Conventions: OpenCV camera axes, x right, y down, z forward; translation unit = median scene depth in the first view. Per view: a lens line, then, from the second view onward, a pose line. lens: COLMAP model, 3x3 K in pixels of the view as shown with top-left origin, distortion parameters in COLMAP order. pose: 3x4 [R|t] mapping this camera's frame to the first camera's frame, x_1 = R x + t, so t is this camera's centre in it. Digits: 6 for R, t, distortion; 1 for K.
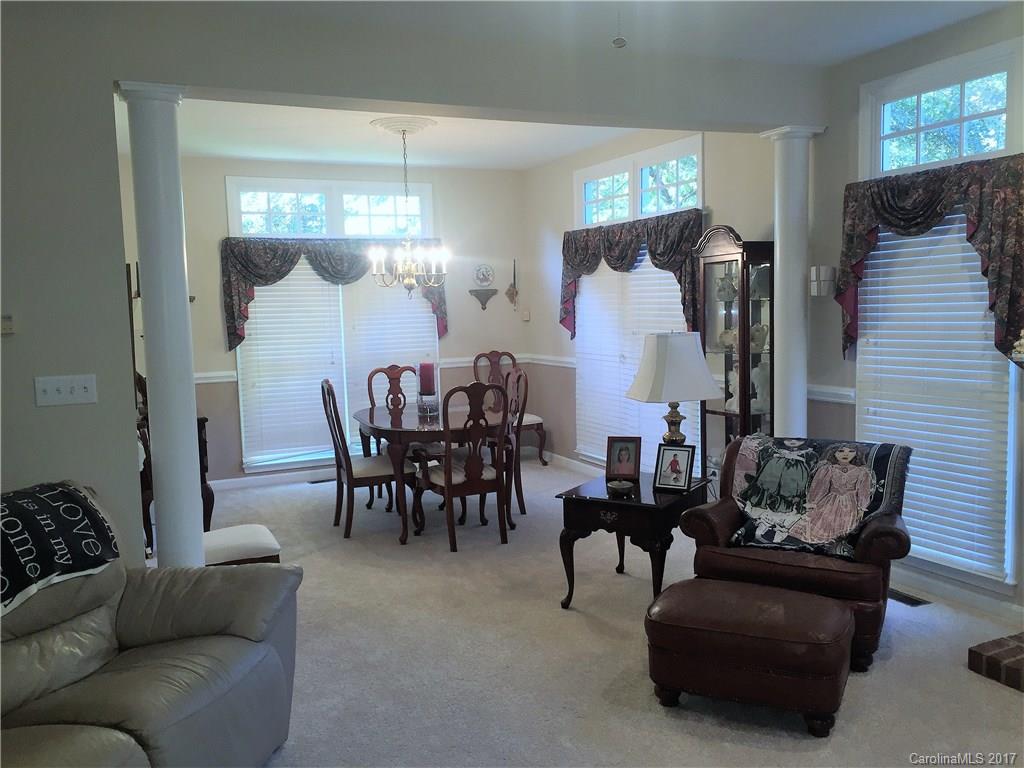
lens RADIAL K [[872.9, 0, 515.6], [0, 872.9, 381.3], [0, 0, 1]] dist [0.067745, -0.093961]
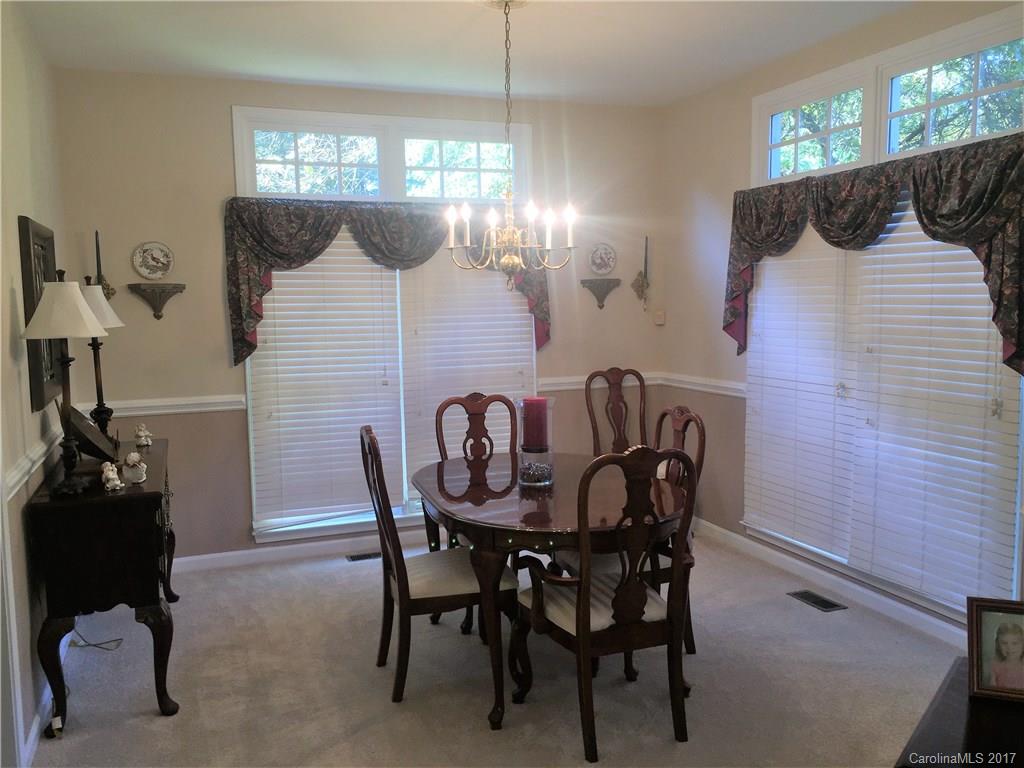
lens RADIAL K [[872.9, 0, 511.8], [0, 872.9, 382.4], [0, 0, 1]] dist [0.067745, -0.093961]
pose [[0.997122, 0.018321, -0.073570, -0.078734], [-0.017946, 0.999822, 0.005745, -0.036961], [0.073663, -0.004408, 0.997273, 0.430163]]
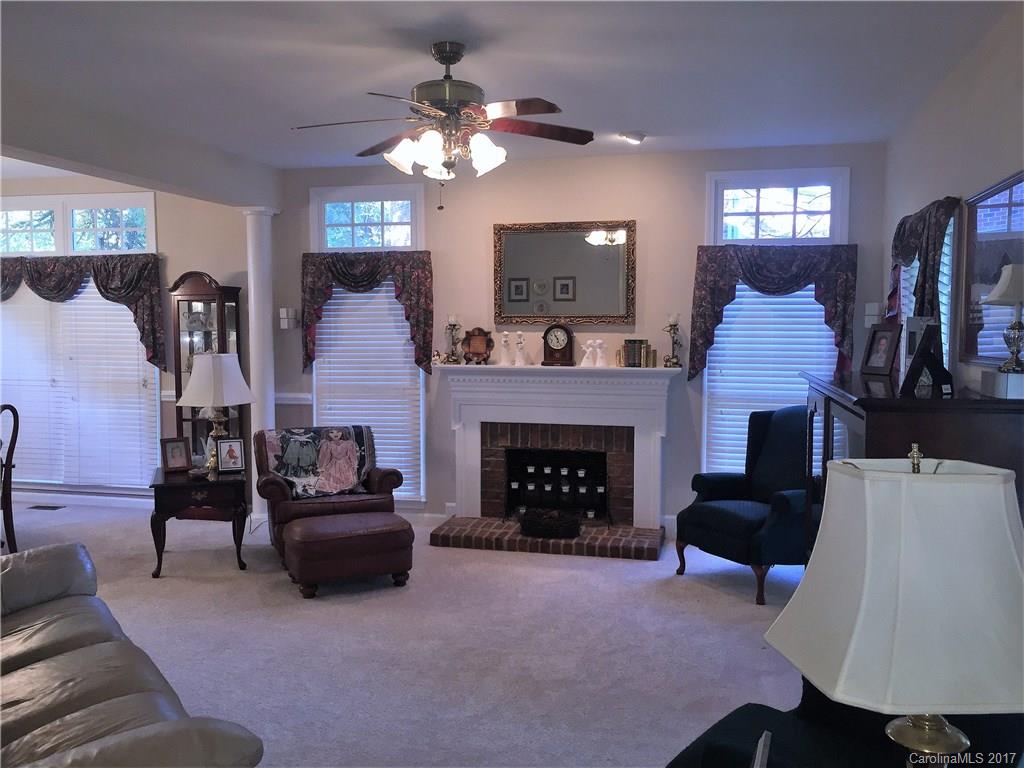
lens RADIAL K [[872.9, 0, 510.1], [0, 872.9, 386.5], [0, 0, 1]] dist [0.067745, -0.093961]
pose [[0.619419, -0.029701, 0.784499, -0.453088], [0.055589, 0.998435, -0.006090, 0.019757], [-0.783090, 0.047382, 0.620101, -0.126816]]
